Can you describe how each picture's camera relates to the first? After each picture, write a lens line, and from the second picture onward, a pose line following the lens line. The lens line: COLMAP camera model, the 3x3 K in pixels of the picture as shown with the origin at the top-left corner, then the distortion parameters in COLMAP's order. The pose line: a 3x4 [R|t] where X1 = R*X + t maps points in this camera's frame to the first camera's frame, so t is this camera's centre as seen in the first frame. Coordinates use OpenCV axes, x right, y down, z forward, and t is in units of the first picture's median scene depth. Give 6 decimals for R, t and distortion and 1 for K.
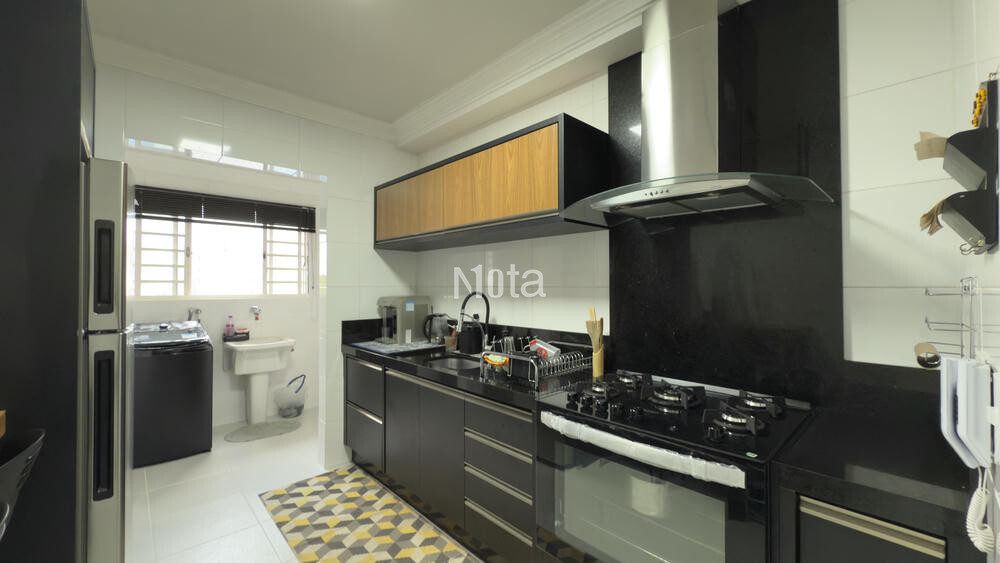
lens RADIAL K [[399.2, 0, 495.6], [0, 399.2, 281.1], [0, 0, 1]] dist [0.000280, -0.000127]
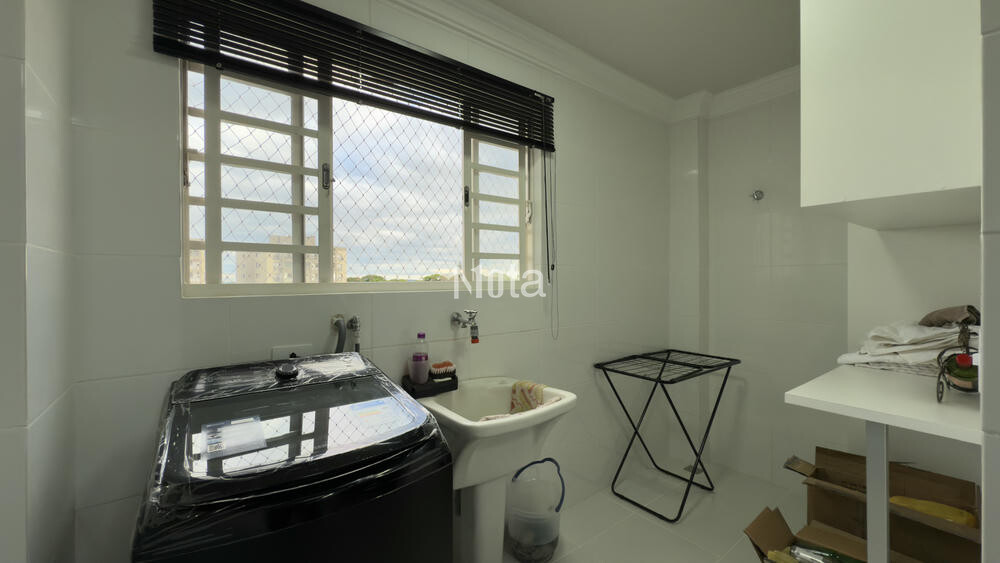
lens RADIAL K [[399.2, 0, 504.1], [0, 399.2, 281.0], [0, 0, 1]] dist [0.000280, -0.000127]
pose [[0.995450, -0.006144, -0.095092, -0.539034], [0.008747, 0.999597, 0.026990, 0.022032], [0.094887, -0.027699, 0.995103, 0.599824]]
